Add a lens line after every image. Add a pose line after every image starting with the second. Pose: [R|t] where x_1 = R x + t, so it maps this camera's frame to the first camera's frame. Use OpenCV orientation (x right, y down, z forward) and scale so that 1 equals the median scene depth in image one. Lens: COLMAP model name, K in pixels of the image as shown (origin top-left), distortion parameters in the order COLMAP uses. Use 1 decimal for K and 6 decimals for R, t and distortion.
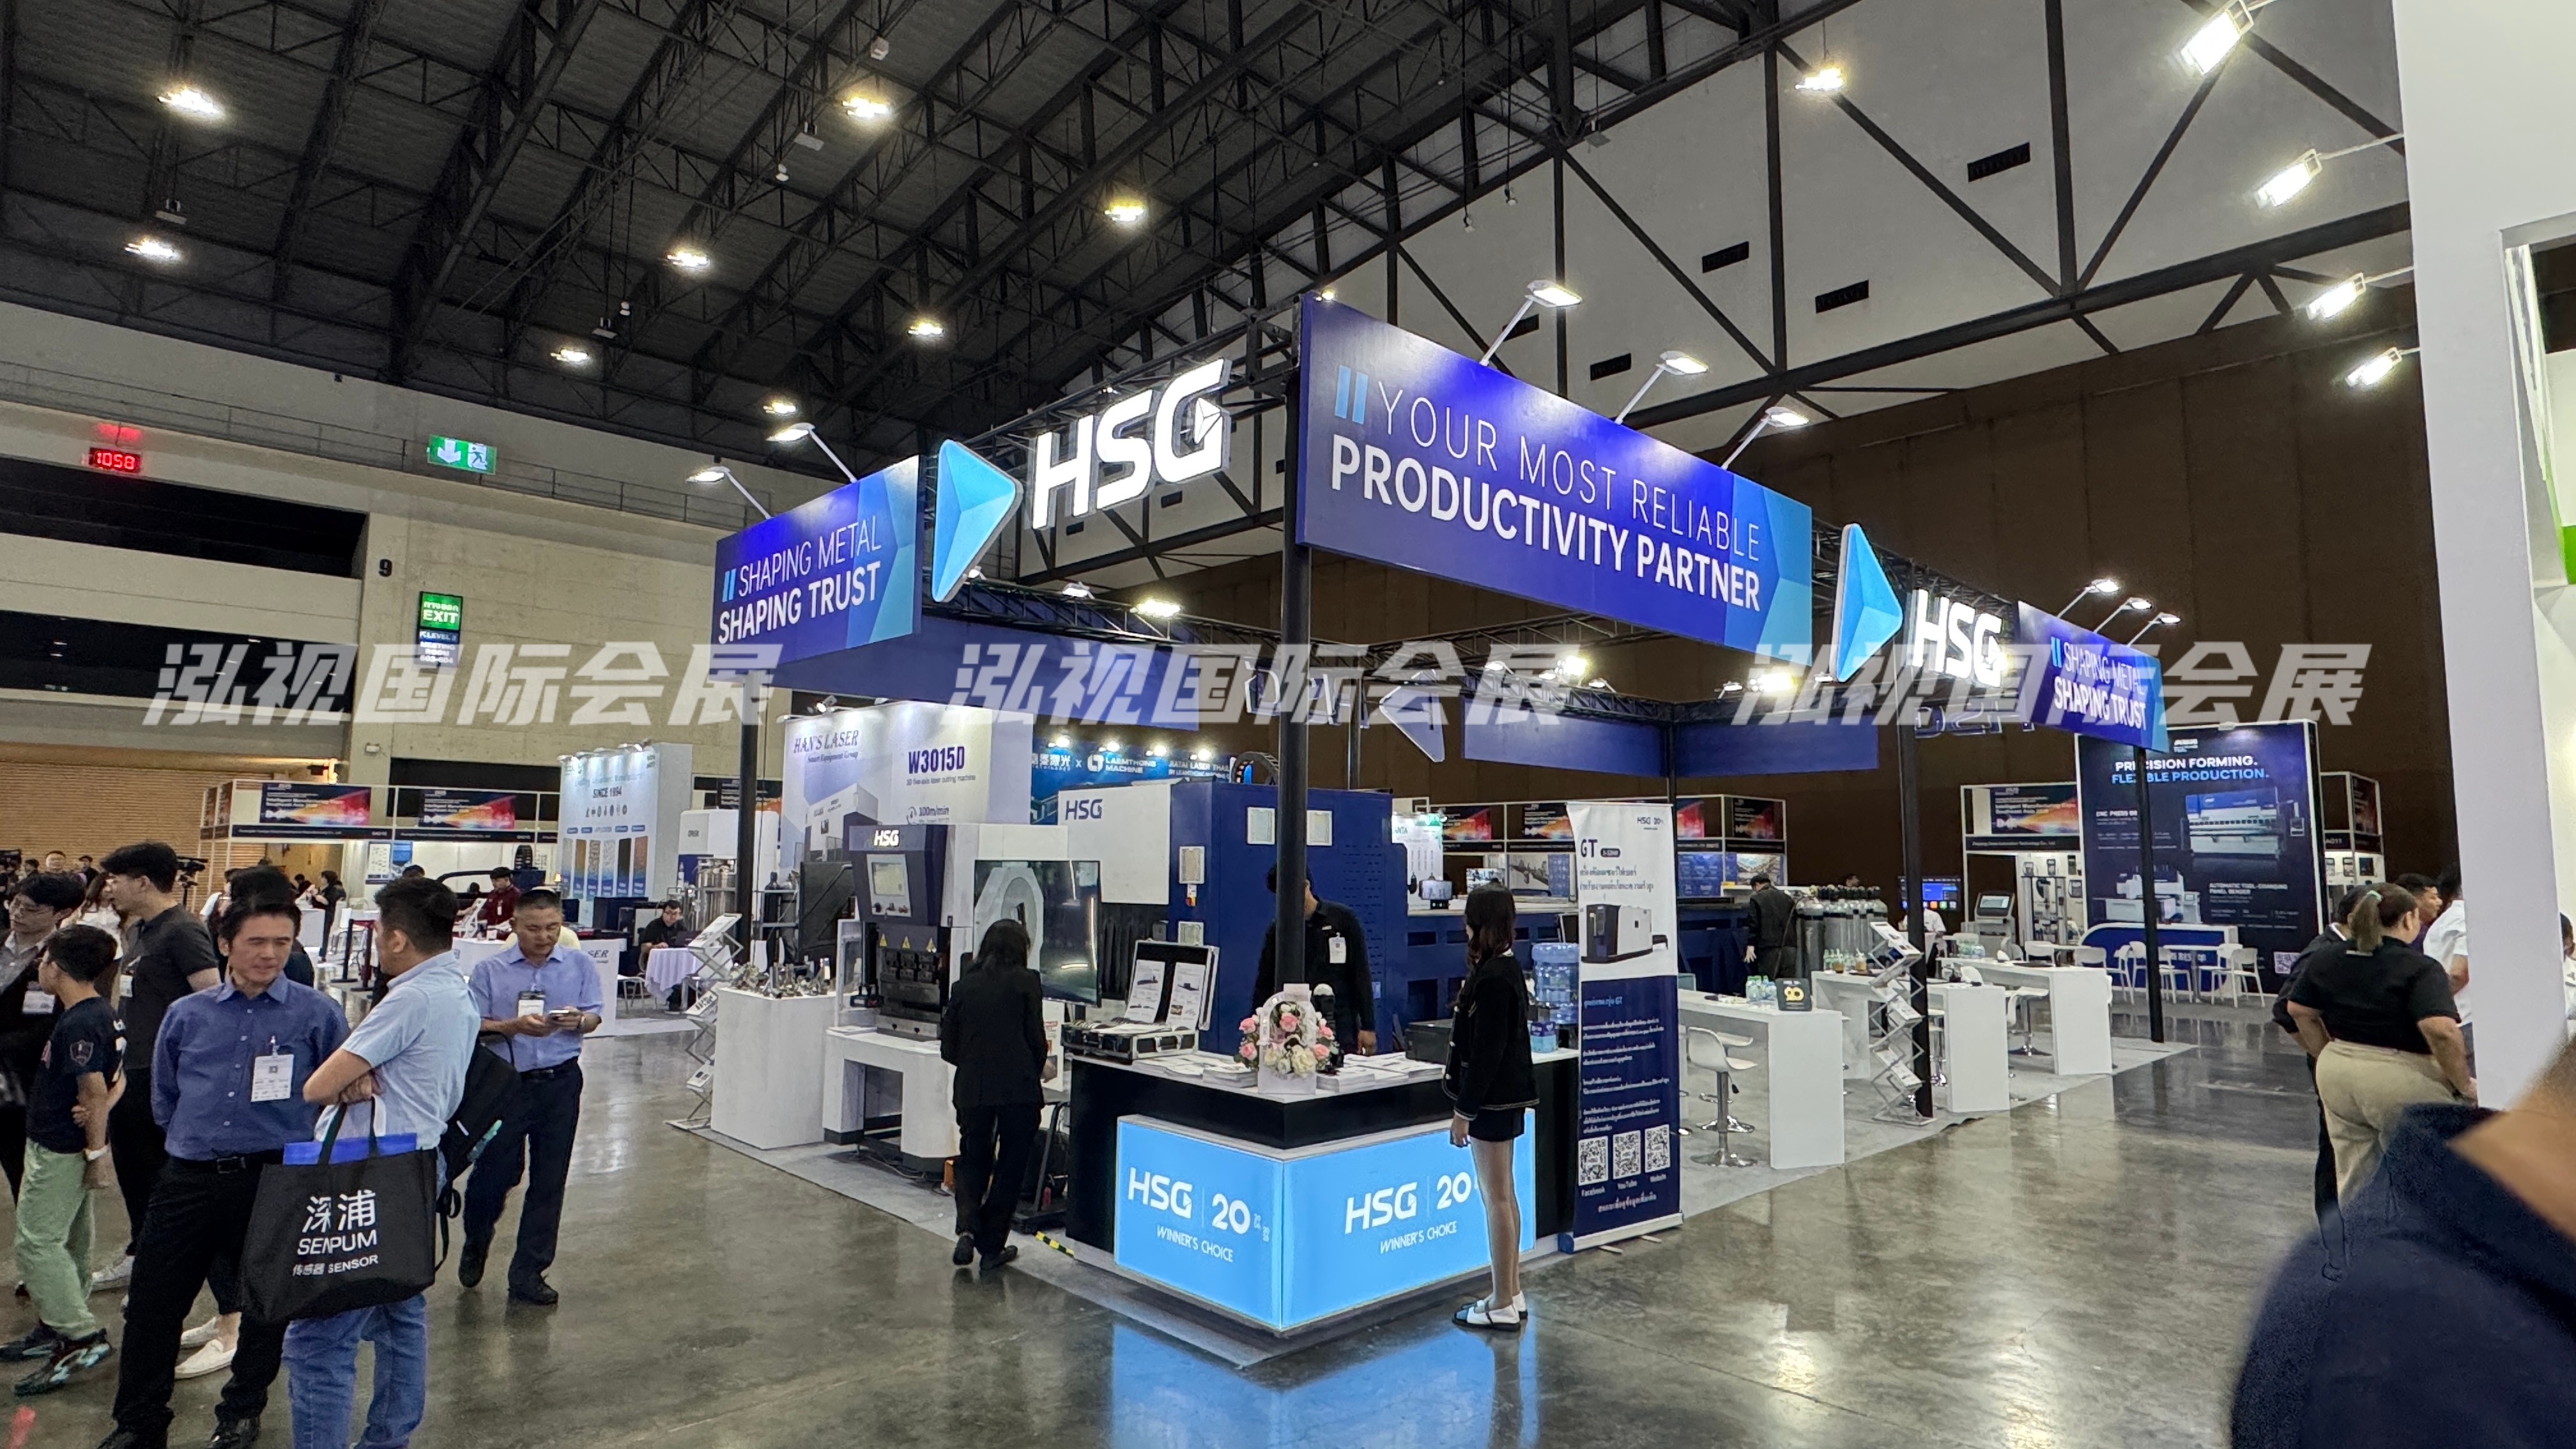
lens RADIAL K [[1317.0, 0, 1341.4], [0, 1317.0, 725.5], [0, 0, 1]] dist [-0.005137, -0.000214]
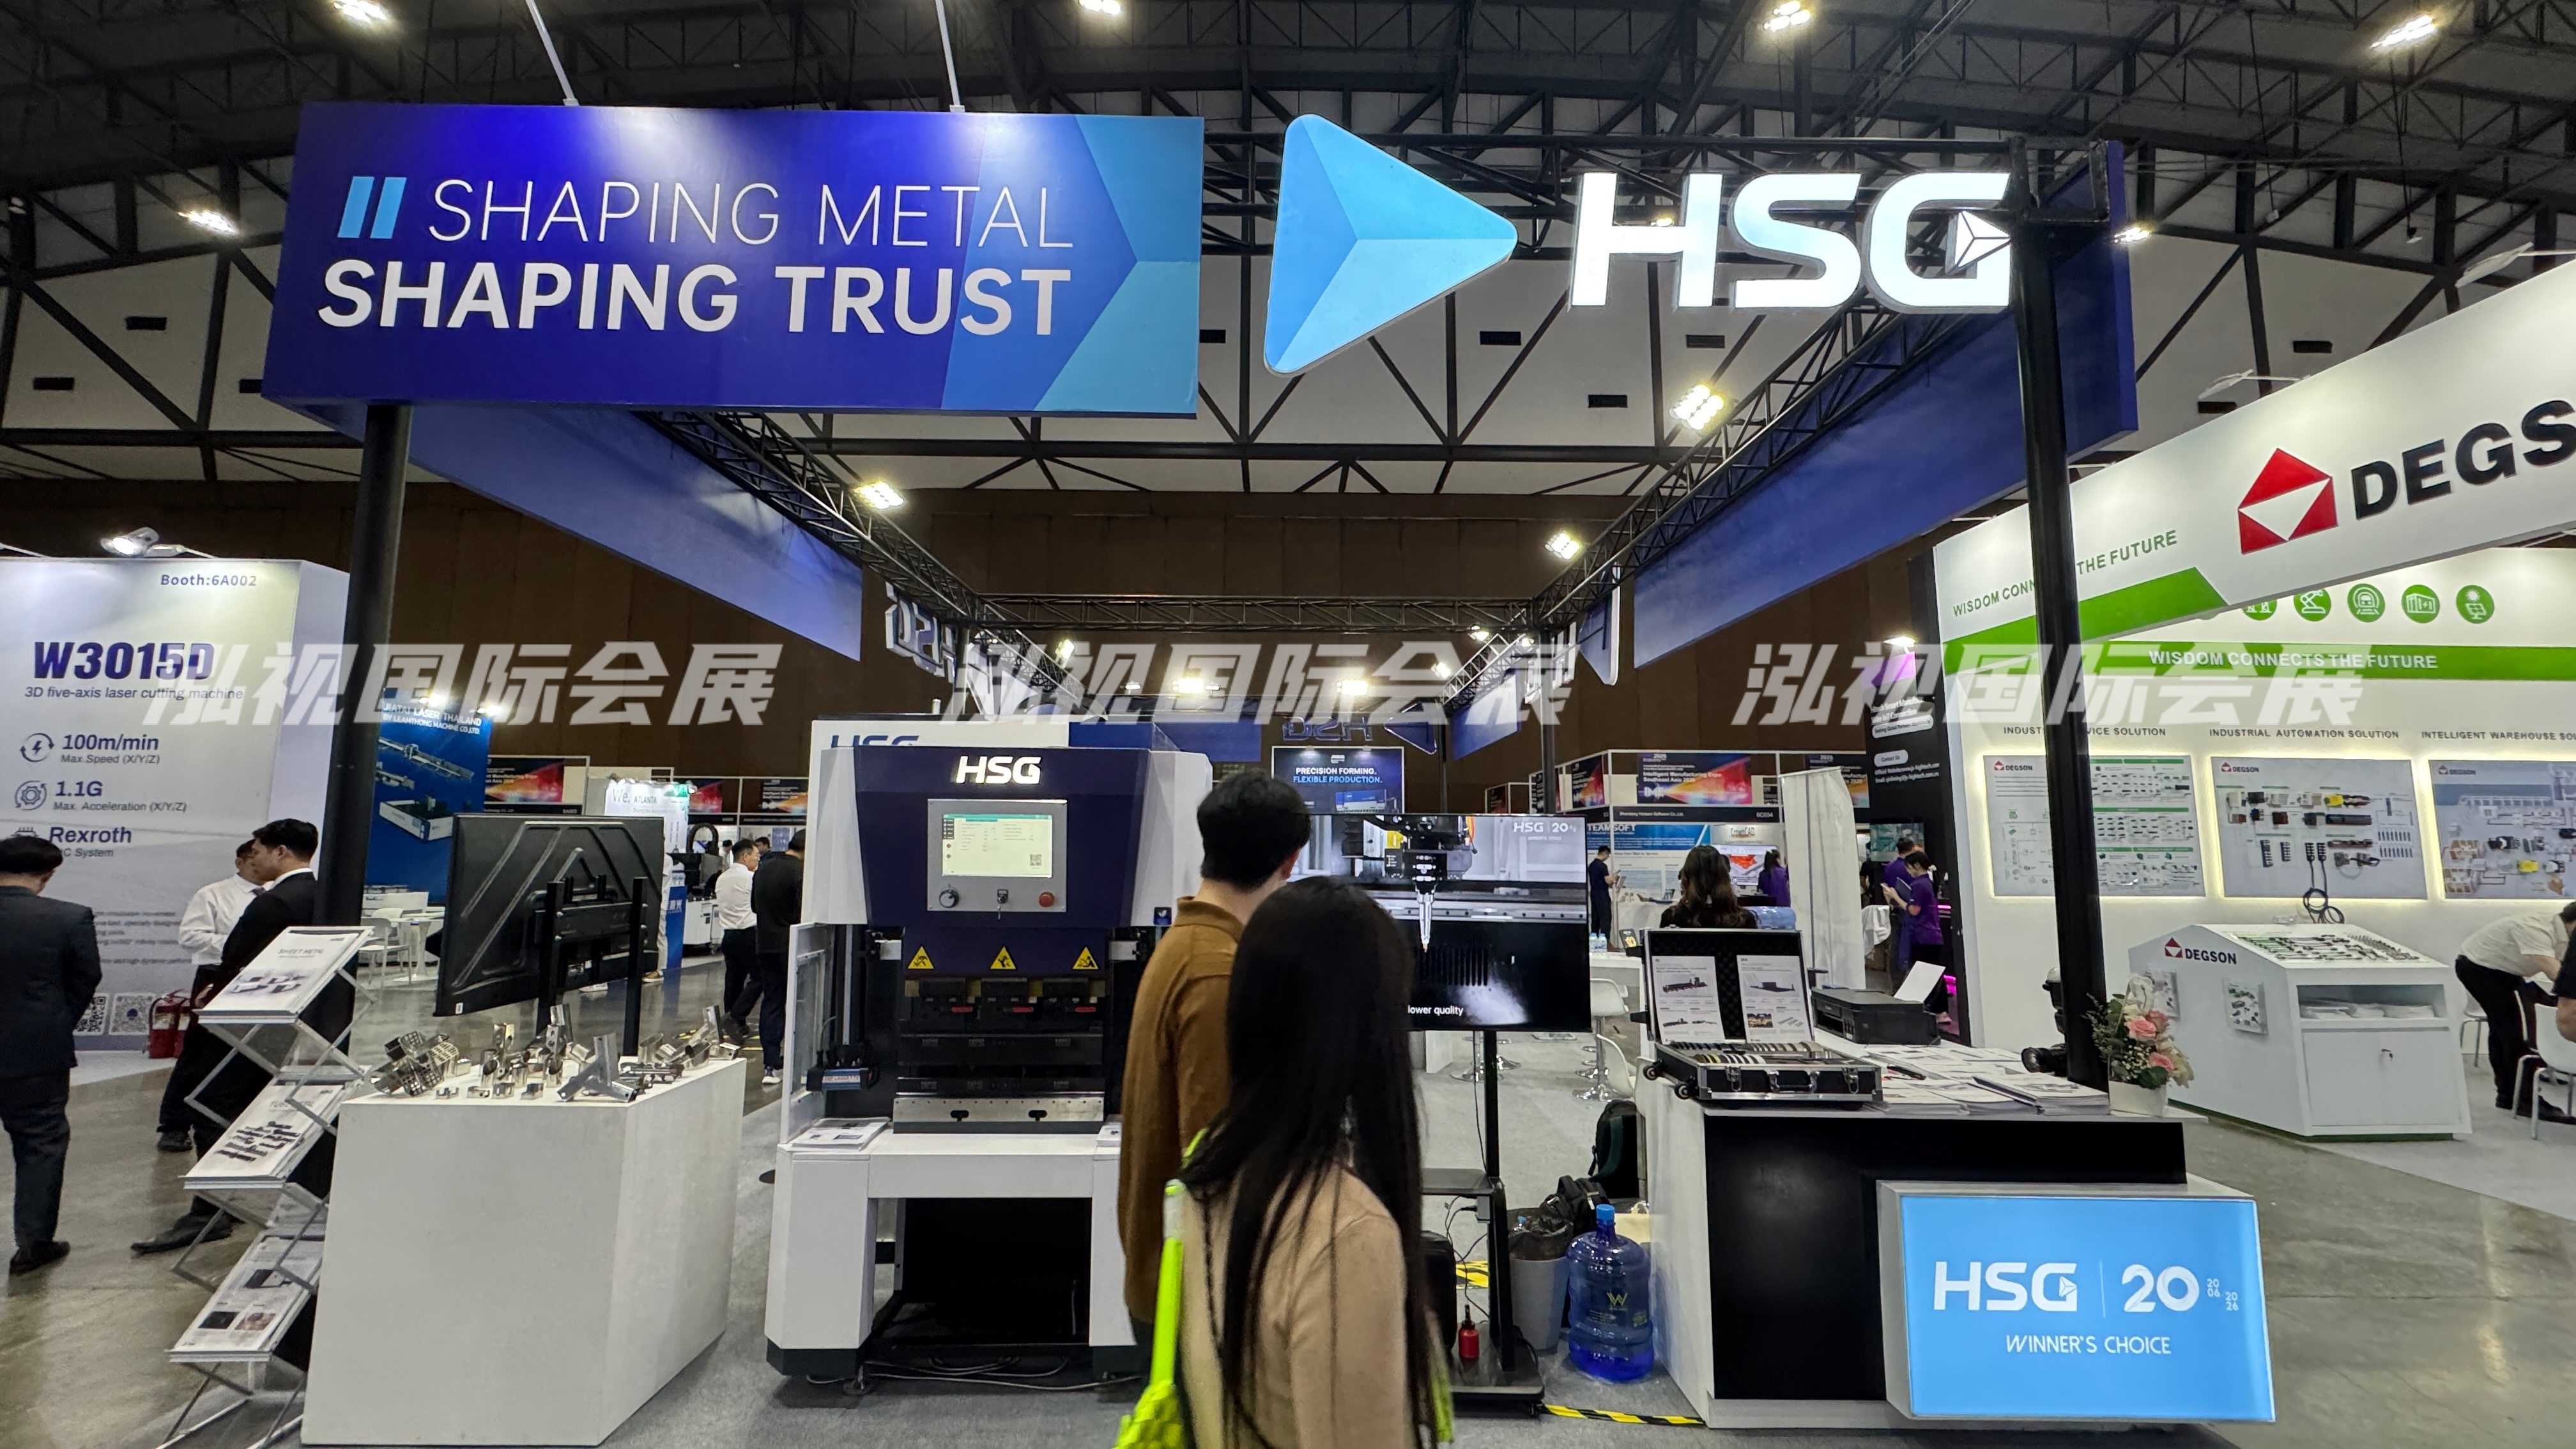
lens RADIAL K [[1003.9, 0, 1288.0], [0, 1003.9, 724.5], [0, 0, 1]] dist [0.000097, -0.000182]
pose [[0.706366, 0.083820, 0.702866, -0.544596], [-0.077034, 0.996169, -0.041380, 0.073170], [-0.703642, -0.024916, 0.710118, 0.604478]]
